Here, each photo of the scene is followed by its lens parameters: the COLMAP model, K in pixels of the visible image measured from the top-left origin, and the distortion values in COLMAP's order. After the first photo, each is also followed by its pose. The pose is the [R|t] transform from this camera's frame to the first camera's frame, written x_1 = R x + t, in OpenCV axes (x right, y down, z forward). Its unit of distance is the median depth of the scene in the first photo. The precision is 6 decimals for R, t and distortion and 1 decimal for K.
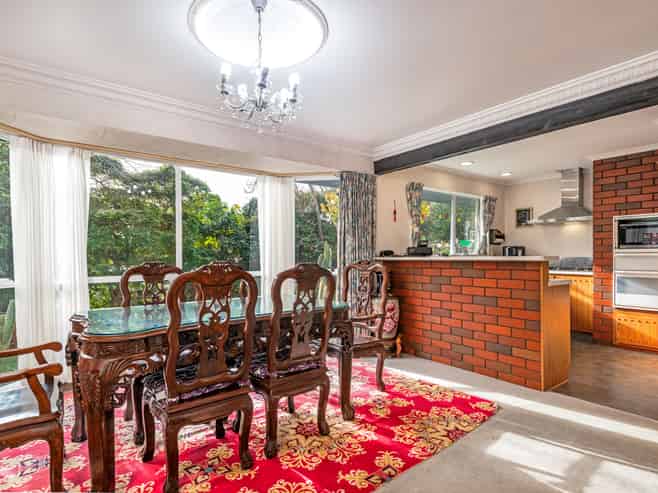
lens RADIAL K [[346.6, 0, 329.5], [0, 346.6, 256.4], [0, 0, 1]] dist [0.003030, -0.001641]
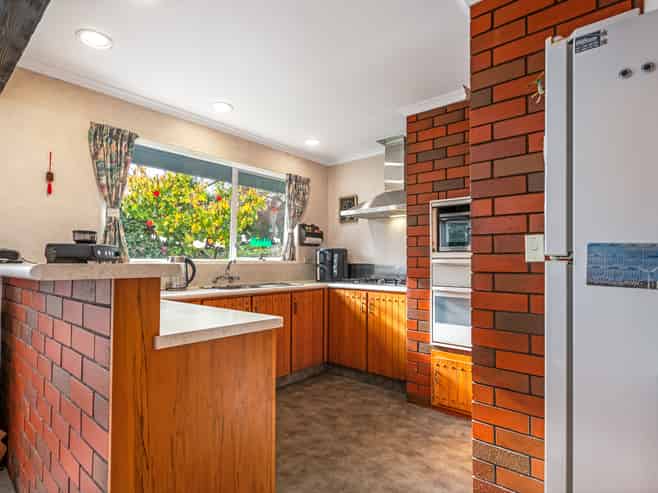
lens RADIAL K [[346.6, 0, 328.4], [0, 346.6, 250.5], [0, 0, 1]] dist [0.003030, -0.001641]
pose [[0.970381, 0.009692, 0.241386, 0.462455], [-0.002348, 0.999526, -0.030694, -0.004294], [-0.241569, 0.029218, 0.969944, 0.411082]]
